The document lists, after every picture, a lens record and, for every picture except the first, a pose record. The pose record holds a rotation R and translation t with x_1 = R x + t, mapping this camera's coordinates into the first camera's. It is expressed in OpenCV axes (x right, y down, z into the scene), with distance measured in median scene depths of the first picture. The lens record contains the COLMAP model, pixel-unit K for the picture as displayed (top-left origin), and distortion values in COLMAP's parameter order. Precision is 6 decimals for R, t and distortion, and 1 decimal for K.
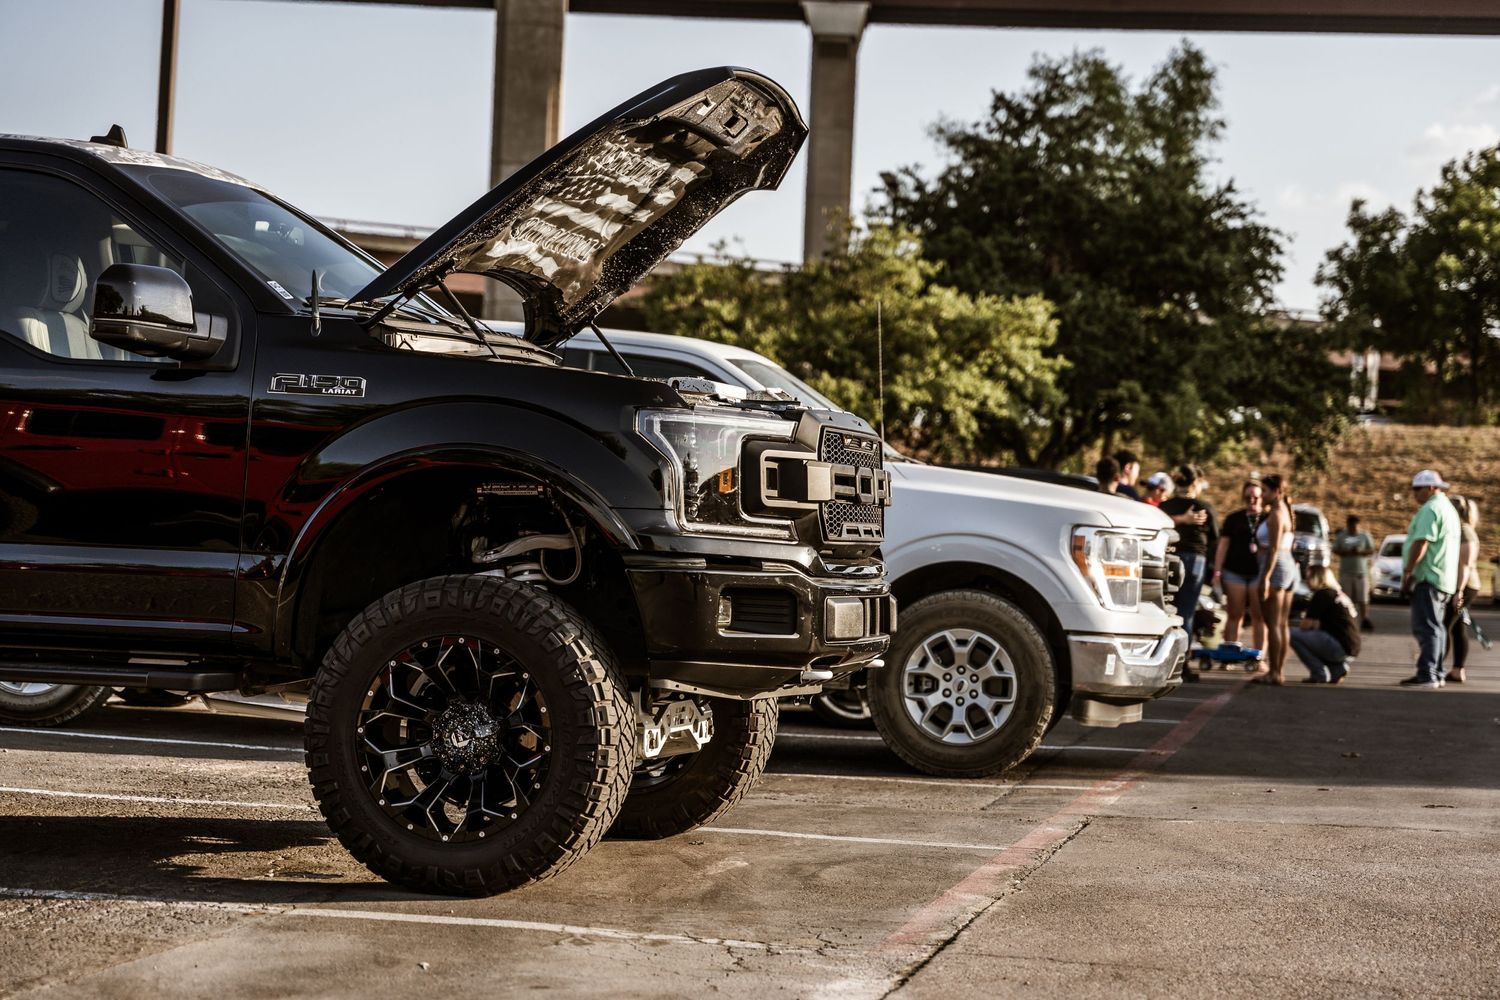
lens RADIAL K [[3078.9, 0, 749.9], [0, 3078.9, 502.7], [0, 0, 1]] dist [0.156094, 0.000000]
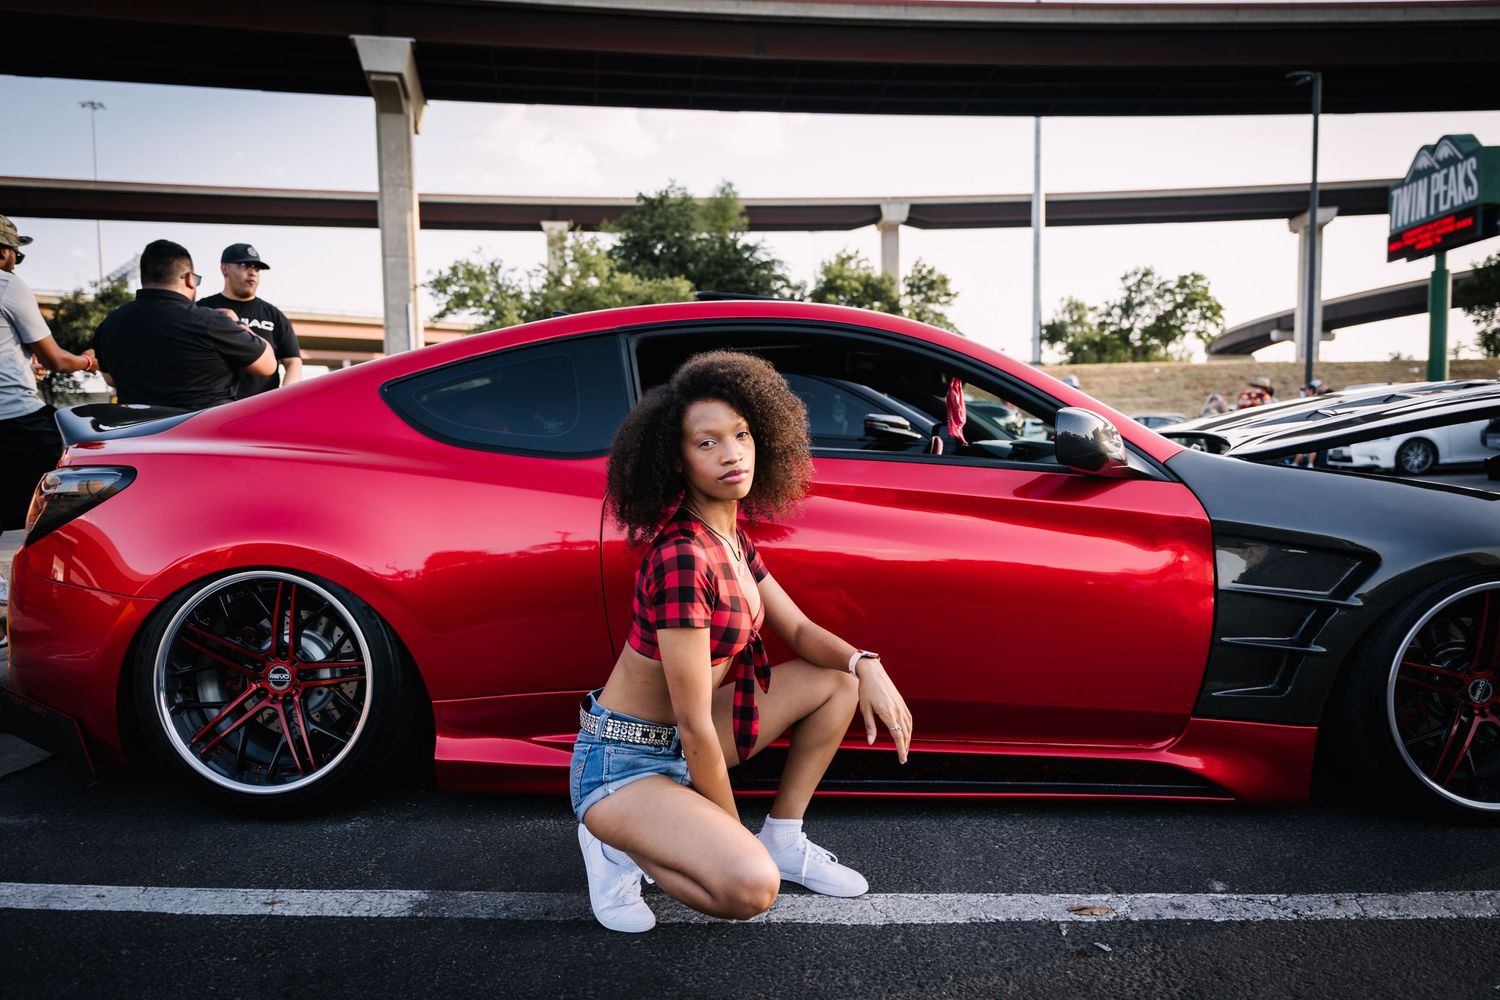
lens RADIAL K [[1102.1, 0, 751.0], [0, 1102.1, 494.3], [0, 0, 1]] dist [0.093185, 0.002084]
pose [[0.980721, -0.065169, 0.184227, 0.009501], [0.052755, 0.996044, 0.071506, 0.005300], [-0.188159, -0.060408, 0.980279, 0.275880]]
